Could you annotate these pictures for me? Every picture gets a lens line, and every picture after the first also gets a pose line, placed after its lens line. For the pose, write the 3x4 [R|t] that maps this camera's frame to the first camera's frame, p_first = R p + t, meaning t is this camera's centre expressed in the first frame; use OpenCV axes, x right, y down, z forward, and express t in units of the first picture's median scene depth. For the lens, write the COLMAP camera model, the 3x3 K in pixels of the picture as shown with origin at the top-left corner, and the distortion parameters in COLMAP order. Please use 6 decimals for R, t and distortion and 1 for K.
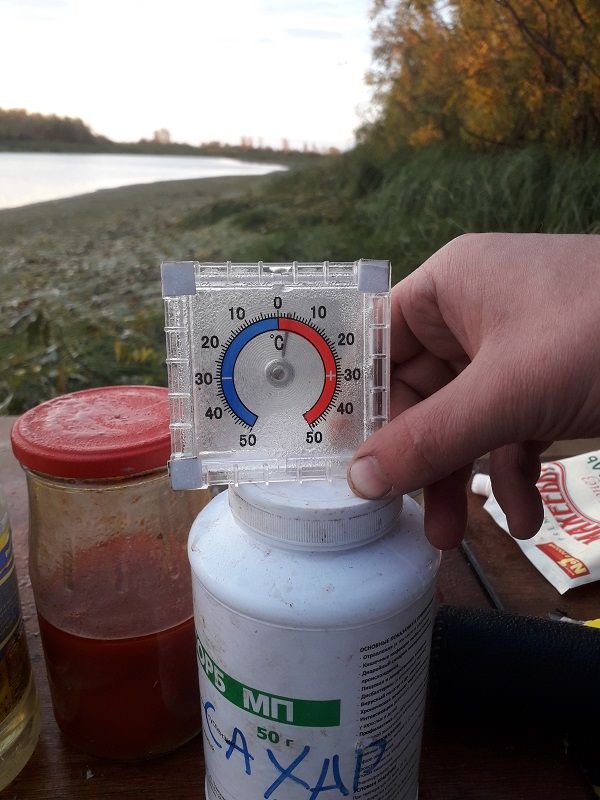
lens RADIAL K [[630.0, 0, 300.0], [0, 630.0, 400.0], [0, 0, 1]] dist [0.002369, 0.001157]
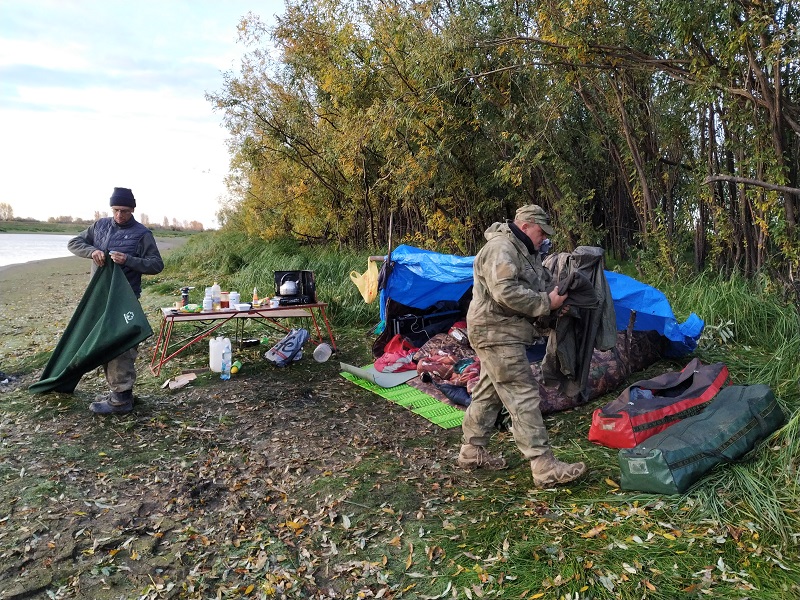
lens RADIAL K [[683.5, 0, 400.0], [0, 683.5, 300.0], [0, 0, 1]] dist [0.081773, -0.108775]
pose [[0.942663, -0.041207, 0.331191, -0.028535], [0.125351, 0.963409, -0.236917, 0.076793], [-0.309310, 0.264848, 0.913336, -0.259264]]
